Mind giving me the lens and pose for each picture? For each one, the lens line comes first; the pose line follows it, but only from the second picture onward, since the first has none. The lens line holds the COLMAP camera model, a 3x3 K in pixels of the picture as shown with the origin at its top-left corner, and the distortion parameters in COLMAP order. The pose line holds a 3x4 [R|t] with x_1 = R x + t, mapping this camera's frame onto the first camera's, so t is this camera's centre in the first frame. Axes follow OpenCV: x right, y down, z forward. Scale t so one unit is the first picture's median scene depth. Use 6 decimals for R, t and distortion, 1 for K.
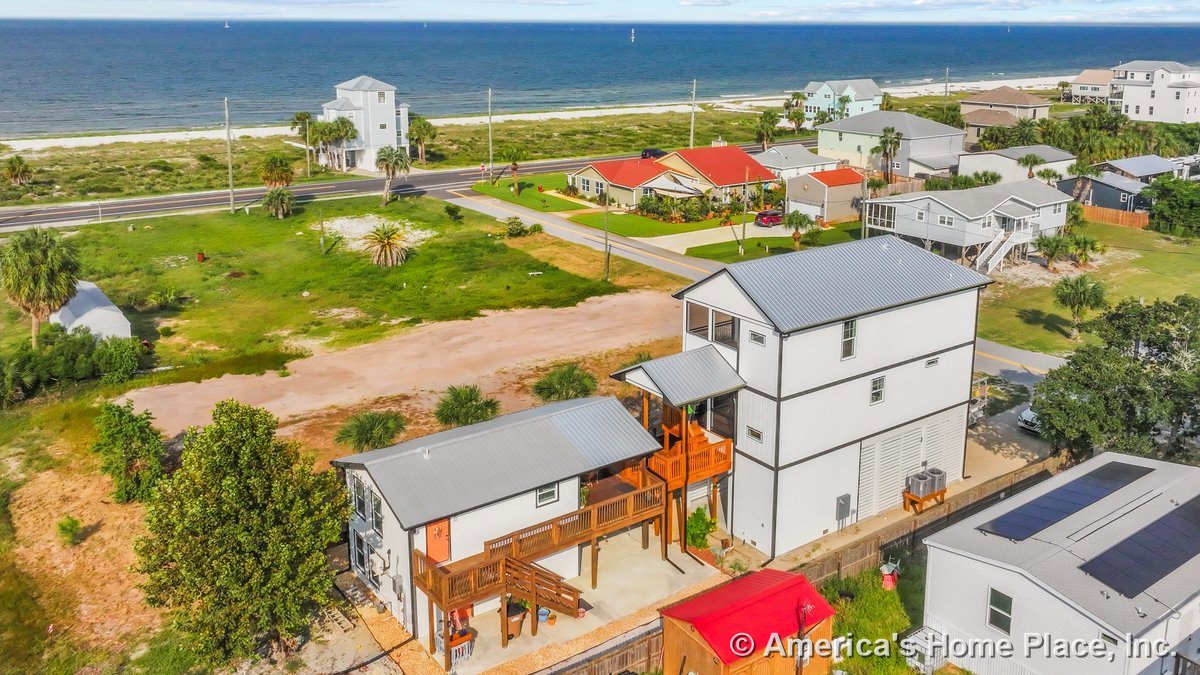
lens RADIAL K [[977.0, 0, 629.5], [0, 977.0, 266.9], [0, 0, 1]] dist [-0.001685, 0.005185]
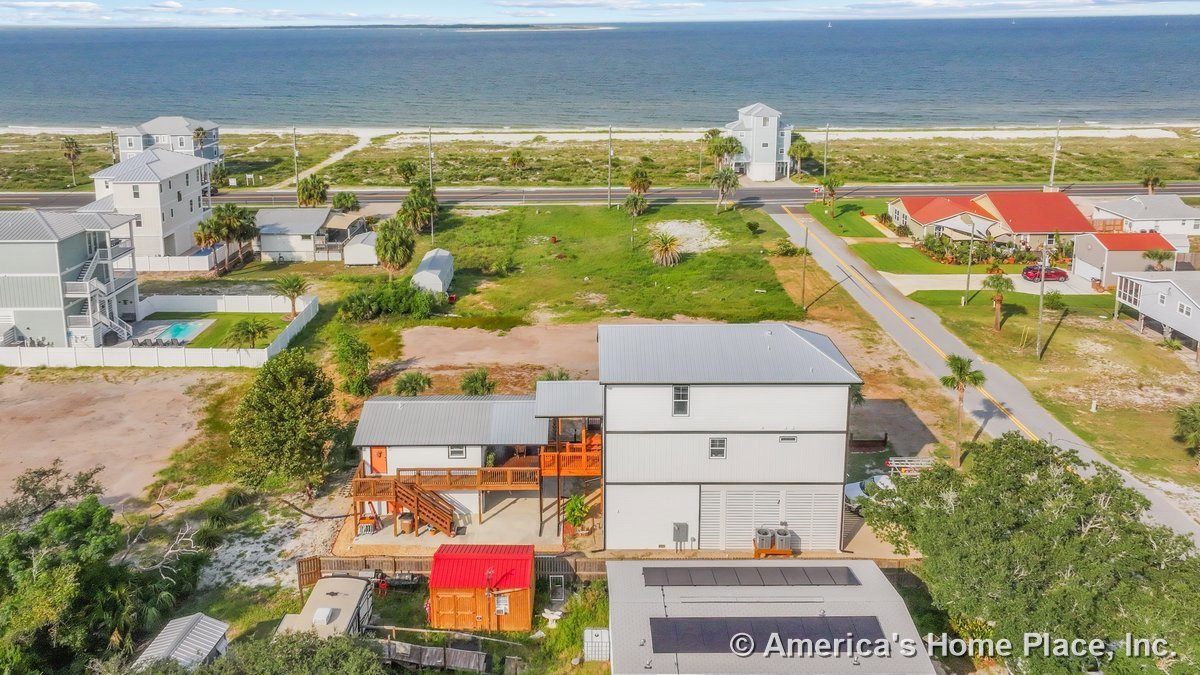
lens RADIAL K [[853.8, 0, 575.9], [0, 853.8, 200.7], [0, 0, 1]] dist [0.004126, -0.002542]
pose [[0.798905, 0.107606, -0.591753, 0.490986], [-0.132114, 0.991233, 0.001886, -0.111150], [0.586768, 0.076673, 0.806117, -0.000187]]
